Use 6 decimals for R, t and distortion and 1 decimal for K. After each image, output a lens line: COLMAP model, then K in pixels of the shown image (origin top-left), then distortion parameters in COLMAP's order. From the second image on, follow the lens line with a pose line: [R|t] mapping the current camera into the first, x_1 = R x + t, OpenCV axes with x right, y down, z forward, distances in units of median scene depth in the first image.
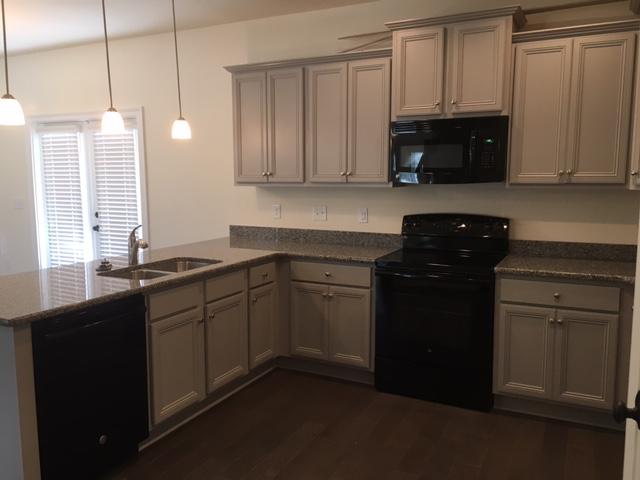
lens RADIAL K [[541.9, 0, 315.7], [0, 541.9, 239.4], [0, 0, 1]] dist [0.058064, -0.055714]
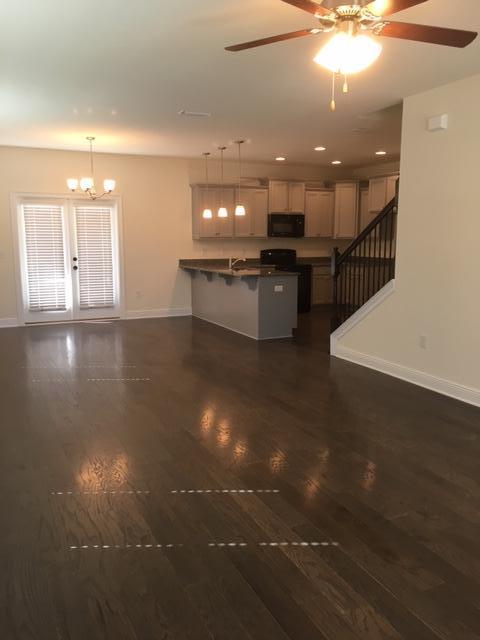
lens RADIAL K [[541.9, 0, 235.9], [0, 541.9, 322.6], [0, 0, 1]] dist [0.058064, -0.055714]
pose [[0.621005, -0.119277, 0.774678, -2.079496], [0.092990, 0.992585, 0.078285, 0.087192], [-0.778271, 0.023423, 0.627491, -0.527835]]
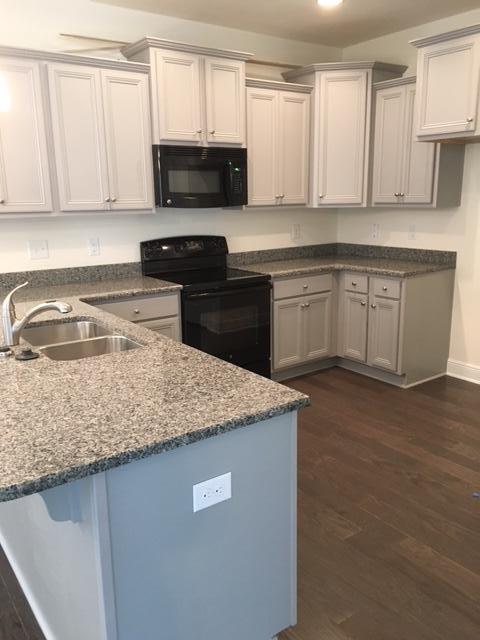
lens RADIAL K [[541.9, 0, 238.3], [0, 541.9, 318.6], [0, 0, 1]] dist [0.058064, -0.055714]
pose [[0.463016, -0.203246, 0.862732, -0.696772], [0.122453, 0.978689, 0.164844, -0.054225], [-0.877850, 0.029319, 0.478037, 0.410962]]
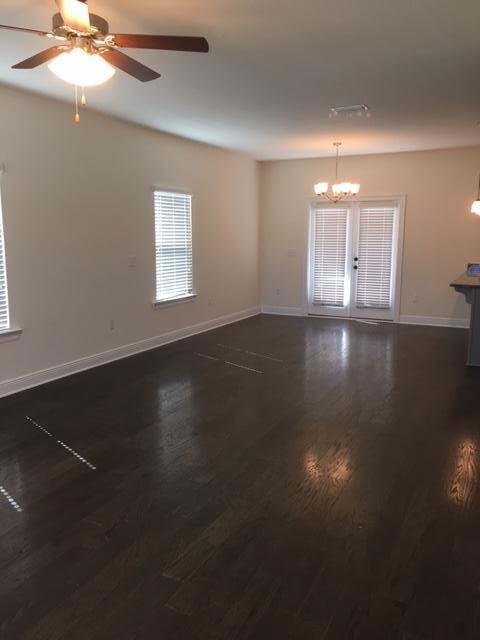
lens RADIAL K [[541.9, 0, 237.0], [0, 541.9, 313.7], [0, 0, 1]] dist [0.058064, -0.055714]
pose [[0.999735, 0.009625, -0.020916, -1.109925], [-0.009173, 0.999724, 0.021613, 0.133349], [0.021118, -0.021416, 0.999548, -0.986007]]
